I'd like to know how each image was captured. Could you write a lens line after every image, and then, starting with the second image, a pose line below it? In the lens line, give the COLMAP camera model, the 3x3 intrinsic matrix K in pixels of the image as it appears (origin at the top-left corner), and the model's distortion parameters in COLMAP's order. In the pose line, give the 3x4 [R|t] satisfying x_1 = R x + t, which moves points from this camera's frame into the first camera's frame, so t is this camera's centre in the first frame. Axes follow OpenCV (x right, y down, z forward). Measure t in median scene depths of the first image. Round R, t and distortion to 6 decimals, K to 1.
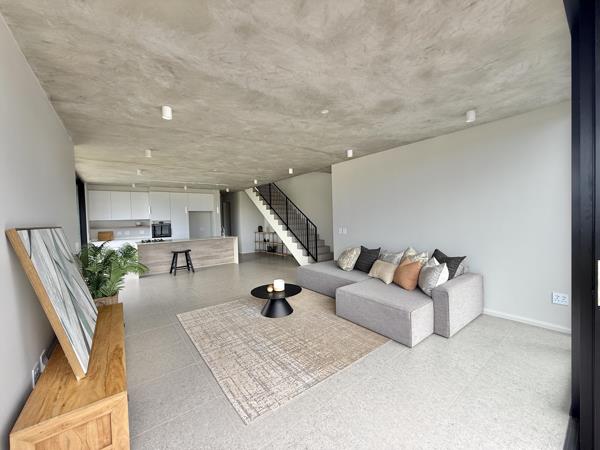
lens RADIAL K [[237.8, 0, 297.2], [0, 237.8, 225.2], [0, 0, 1]] dist [-0.002154, -0.000237]
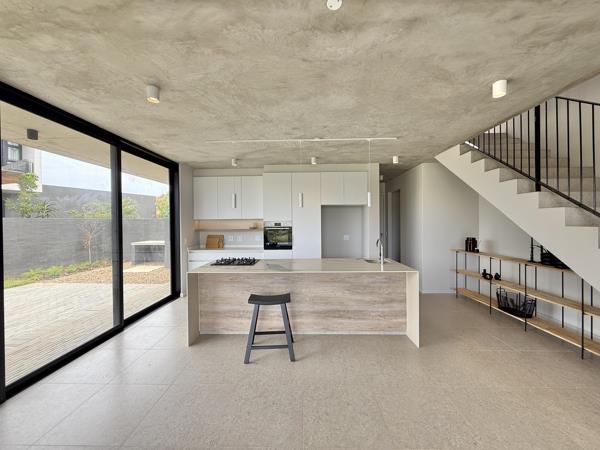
lens RADIAL K [[237.8, 0, 297.7], [0, 237.8, 224.0], [0, 0, 1]] dist [-0.002154, -0.000237]
pose [[0.778551, 0.026511, -0.627021, -0.154126], [-0.030969, 0.999513, 0.003807, -0.015892], [0.626817, 0.016454, 0.778993, 0.547484]]
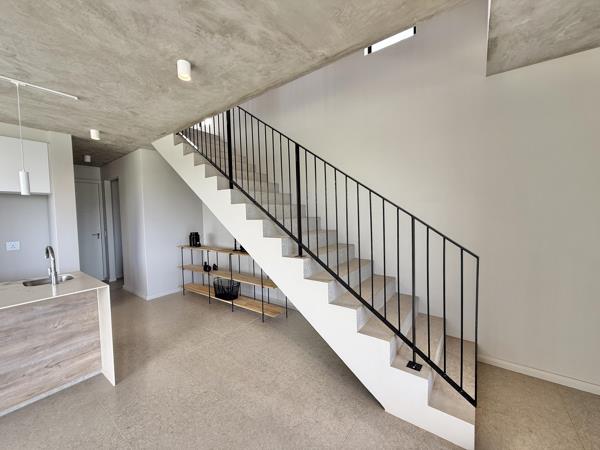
lens RADIAL K [[237.8, 0, 299.0], [0, 237.8, 223.8], [0, 0, 1]] dist [-0.002154, -0.000237]
pose [[0.958978, -0.006576, 0.283404, -0.111180], [0.004090, 0.999948, 0.009361, -0.018672], [-0.283451, -0.007818, 0.958955, 0.619956]]
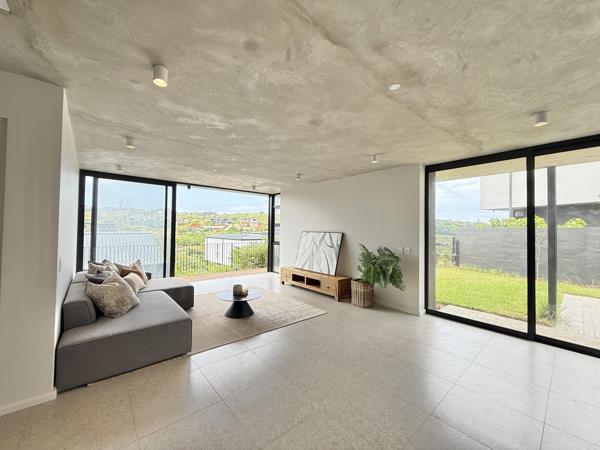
lens RADIAL K [[237.8, 0, 301.4], [0, 237.8, 223.4], [0, 0, 1]] dist [-0.002154, -0.000237]
pose [[-0.997117, 0.006163, -0.075625, -0.125452], [0.005871, 0.999974, 0.004088, -0.025225], [0.075648, 0.003632, -0.997128, 0.906604]]
